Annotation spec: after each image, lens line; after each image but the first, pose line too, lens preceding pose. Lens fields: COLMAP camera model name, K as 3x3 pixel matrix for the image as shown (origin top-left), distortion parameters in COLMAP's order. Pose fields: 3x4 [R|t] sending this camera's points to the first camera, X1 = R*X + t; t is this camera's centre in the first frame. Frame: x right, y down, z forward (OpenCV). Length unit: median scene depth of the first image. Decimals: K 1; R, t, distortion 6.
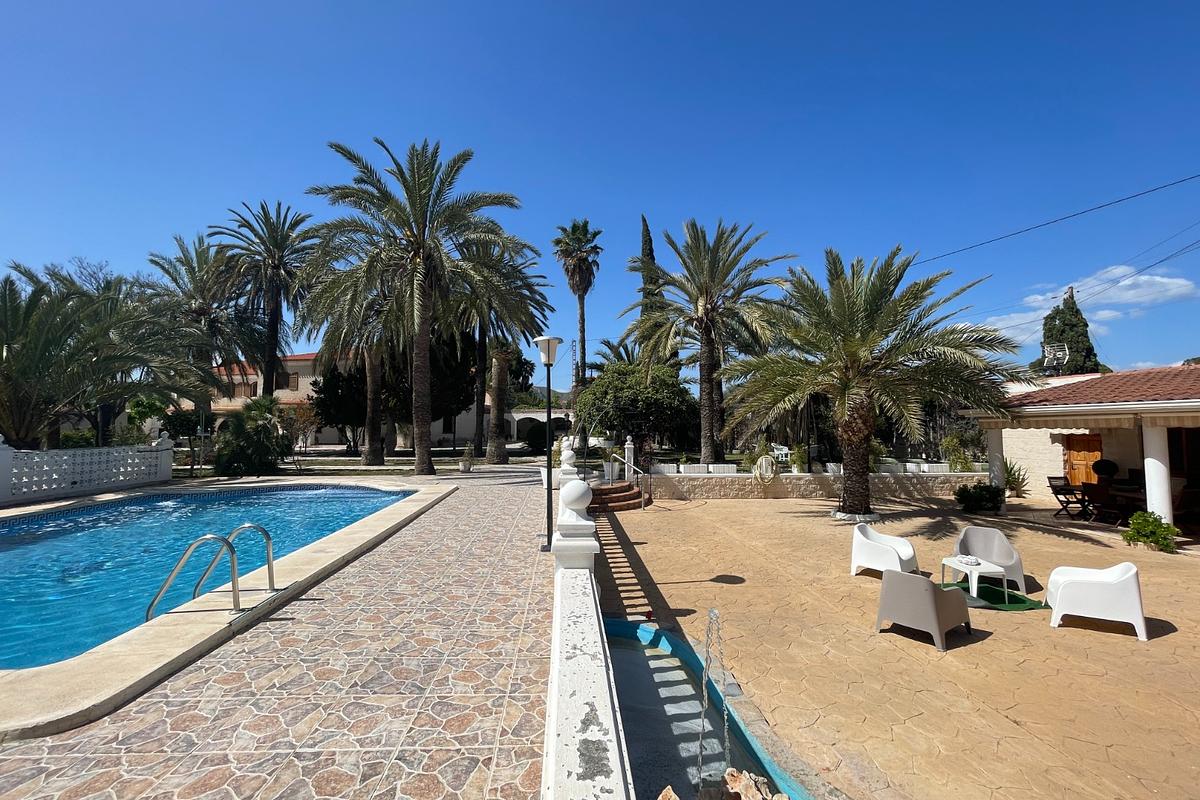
lens RADIAL K [[482.9, 0, 601.9], [0, 482.9, 408.4], [0, 0, 1]] dist [0.001762, 0.000124]
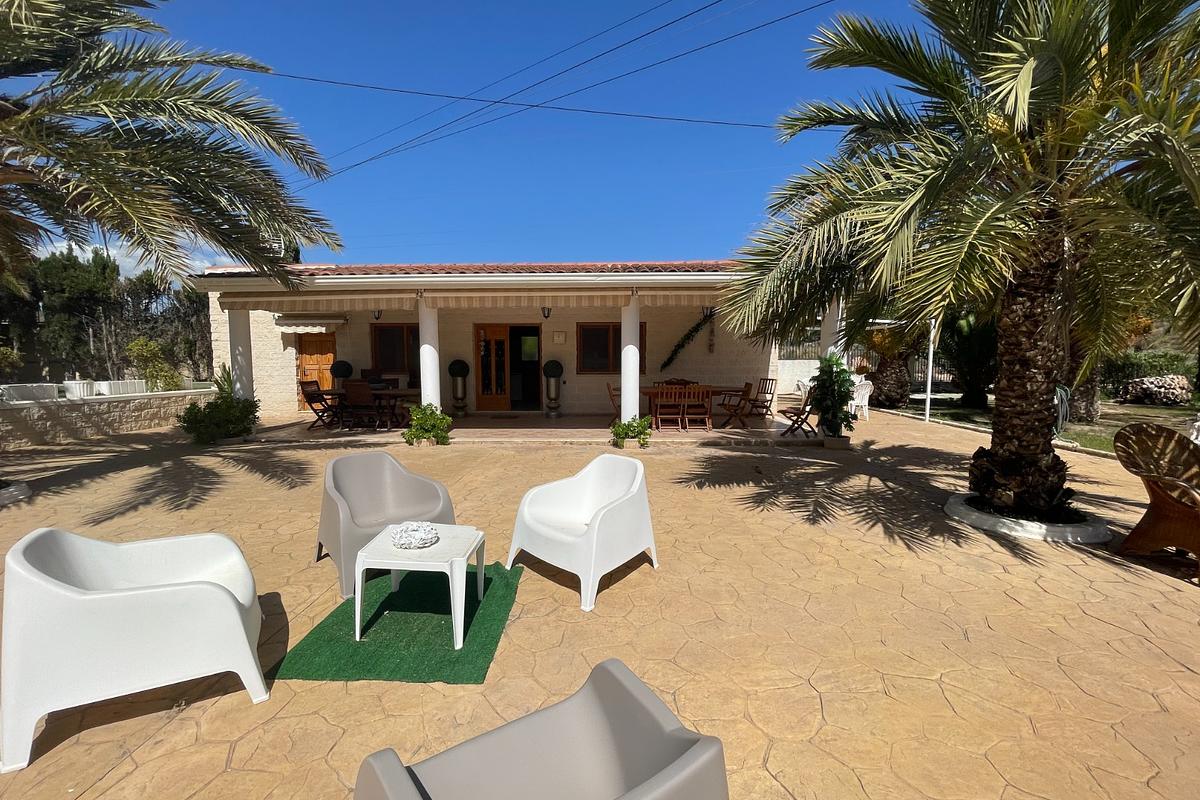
lens RADIAL K [[482.9, 0, 601.9], [0, 482.9, 408.4], [0, 0, 1]] dist [0.001762, 0.000124]
pose [[0.123653, -0.102111, 0.987058, 0.194159], [-0.031904, 0.993768, 0.106802, 0.080168], [-0.991813, -0.044697, 0.119624, 0.395434]]
